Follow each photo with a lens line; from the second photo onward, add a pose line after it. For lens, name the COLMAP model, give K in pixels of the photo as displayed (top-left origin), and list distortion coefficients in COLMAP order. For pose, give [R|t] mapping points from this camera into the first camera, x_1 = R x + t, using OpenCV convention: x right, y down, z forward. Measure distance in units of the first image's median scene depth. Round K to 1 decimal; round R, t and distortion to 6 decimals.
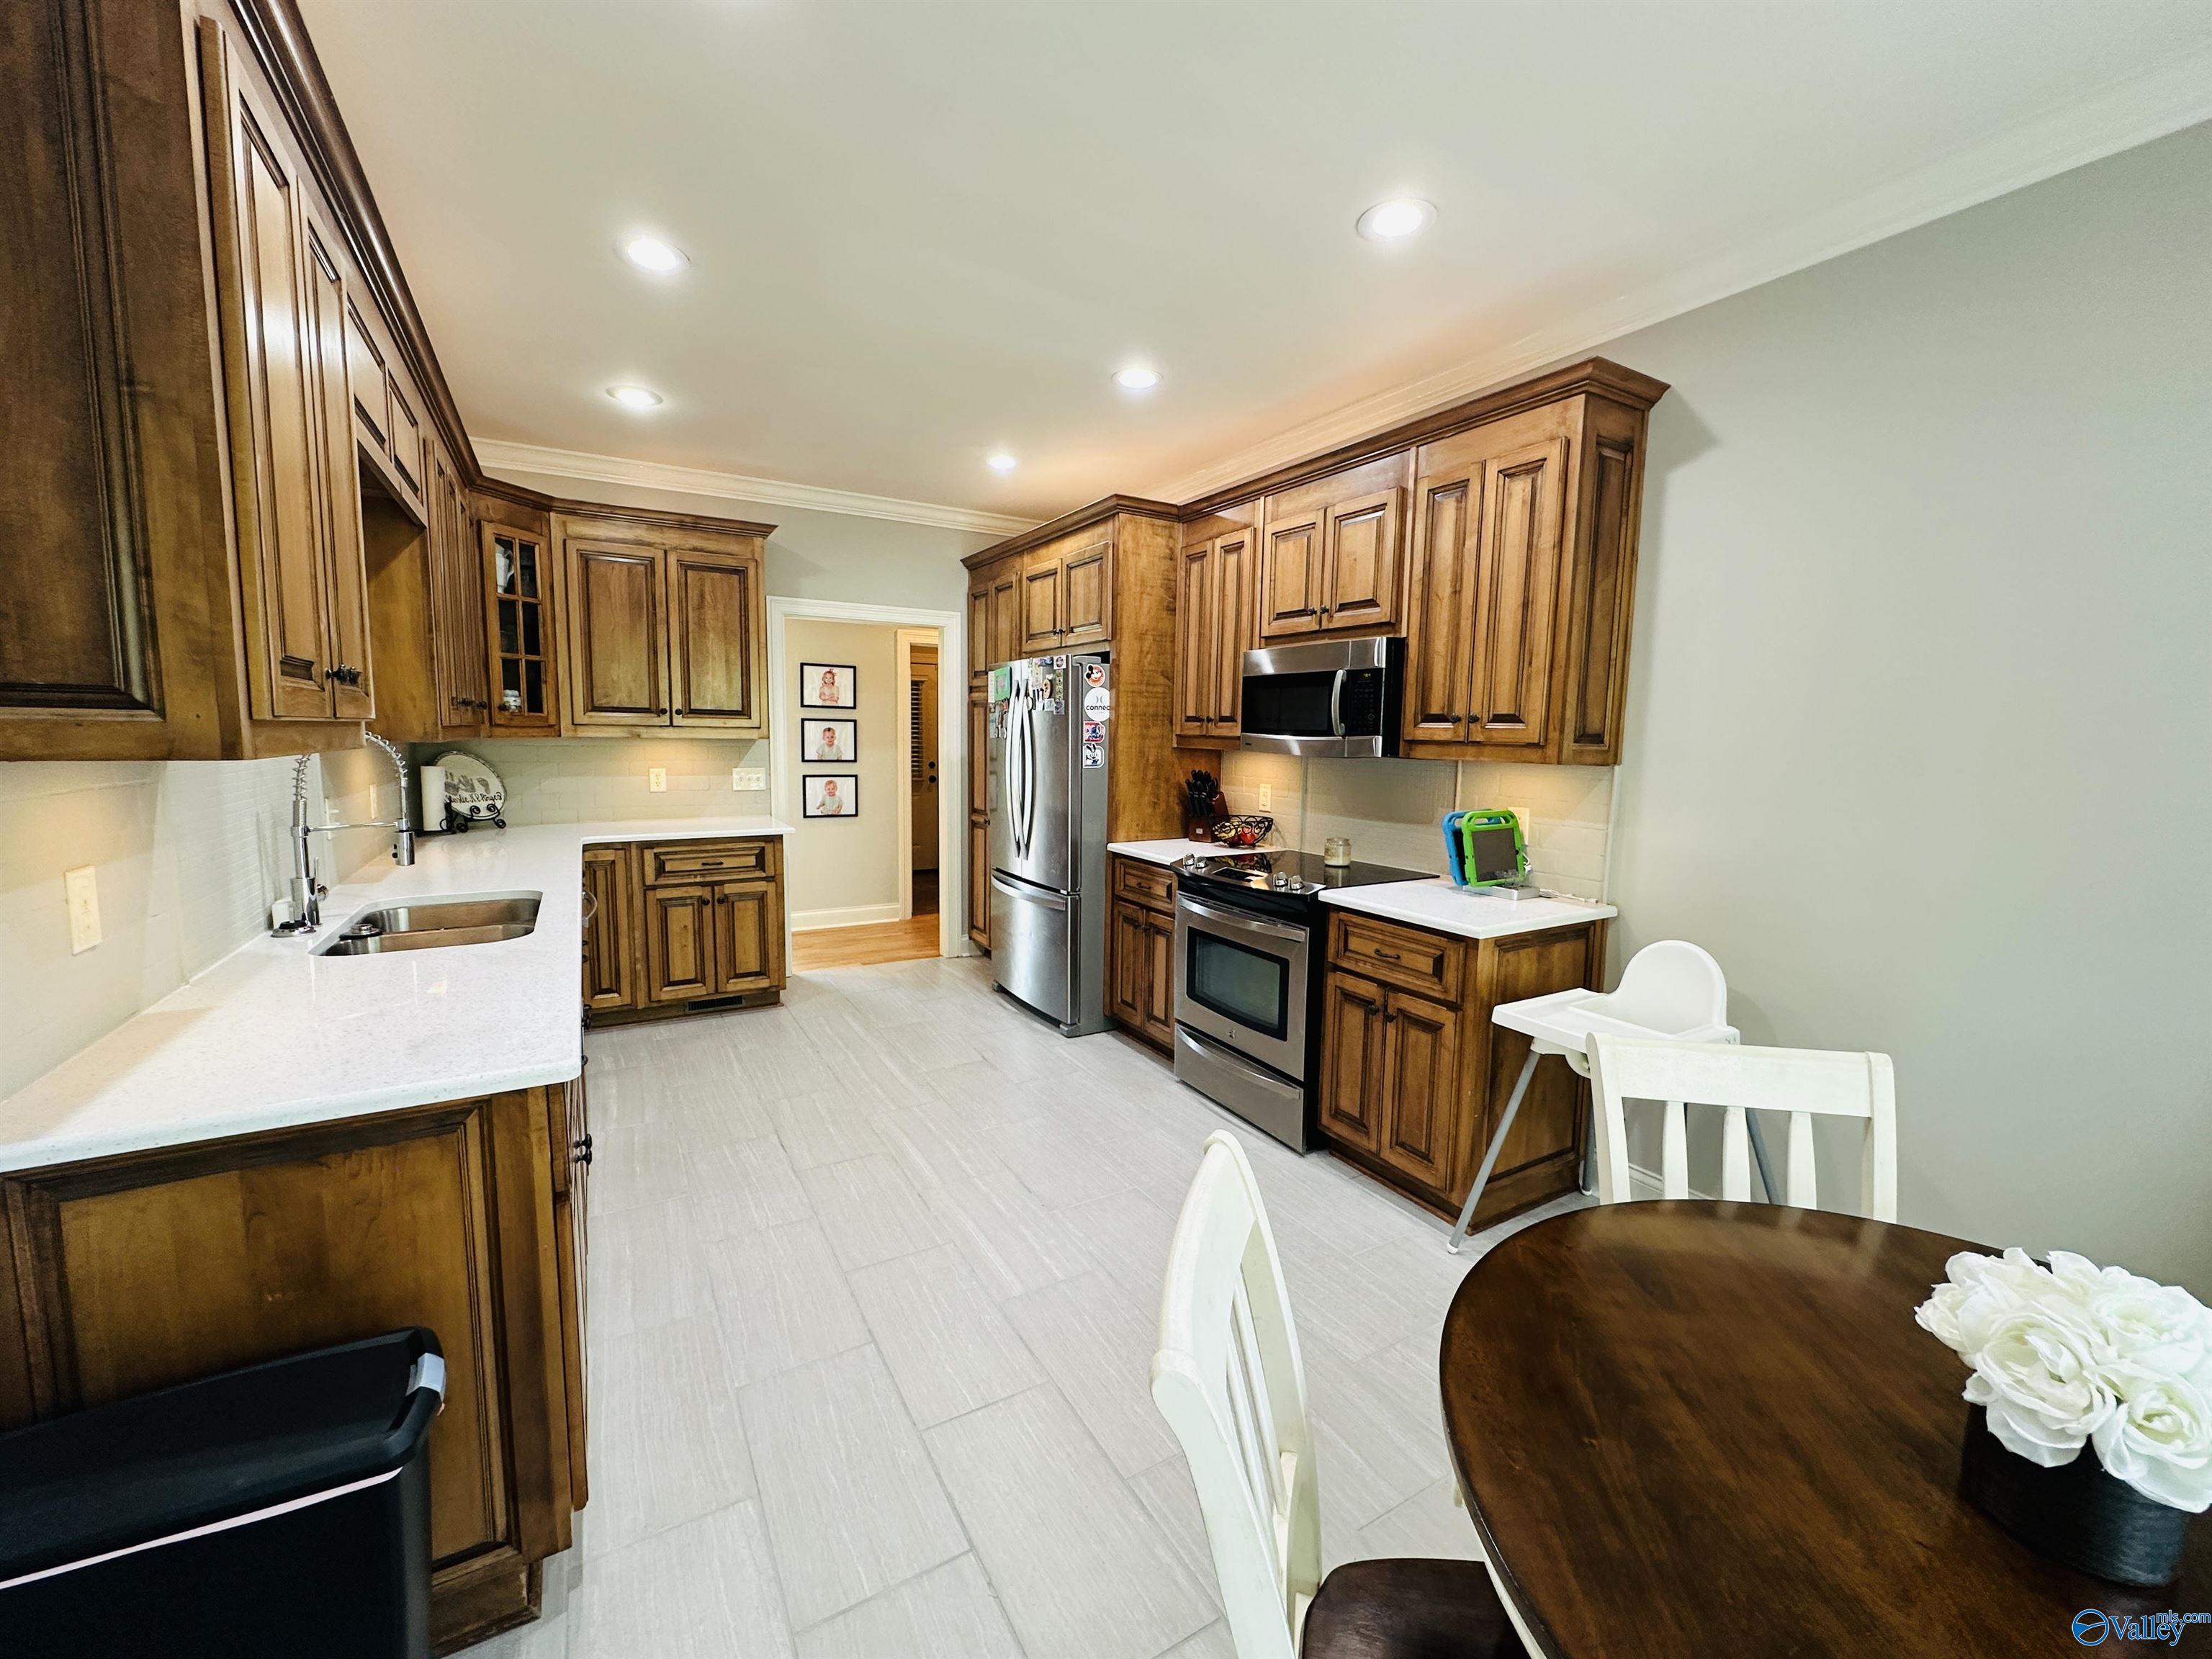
lens RADIAL K [[885.7, 0, 1106.1], [0, 885.7, 827.1], [0, 0, 1]] dist [-0.003817, 0.000410]
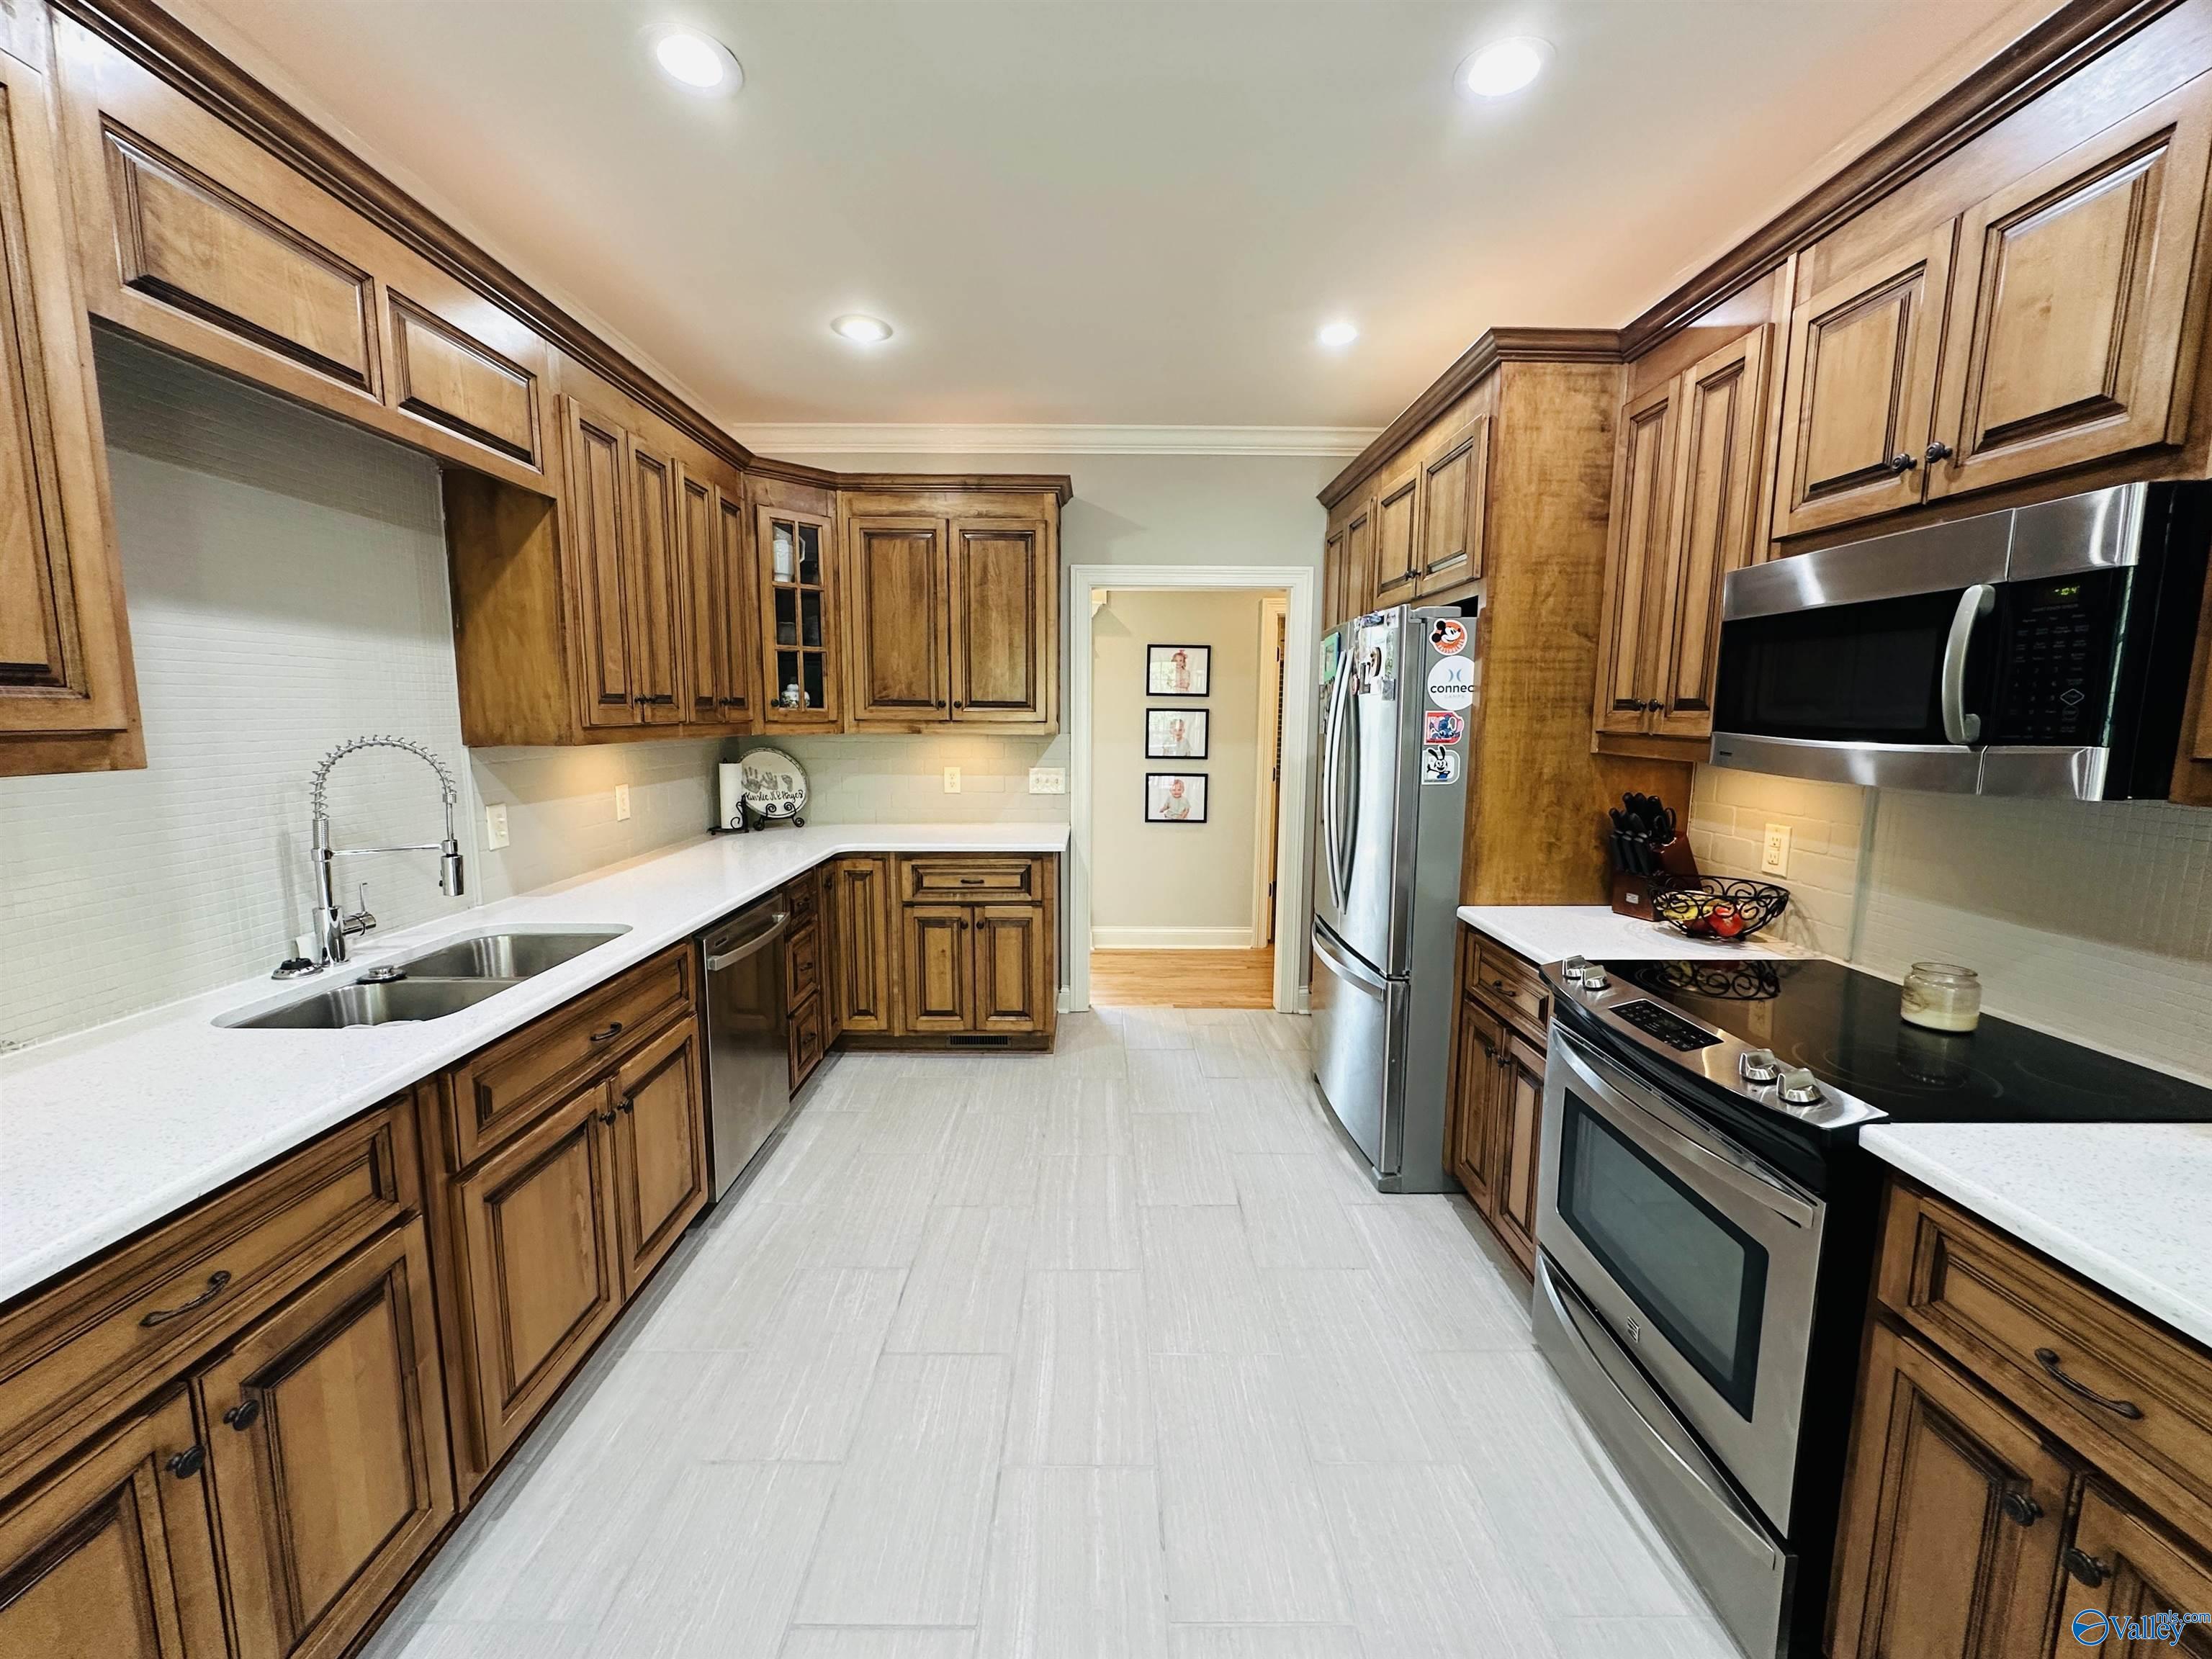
lens RADIAL K [[885.7, 0, 1103.8], [0, 885.7, 827.8], [0, 0, 1]] dist [-0.003817, 0.000410]
pose [[0.864939, 0.055007, -0.498853, 0.095220], [-0.046503, 0.998483, 0.029470, -0.043883], [0.499717, -0.002292, 0.866185, 0.336512]]
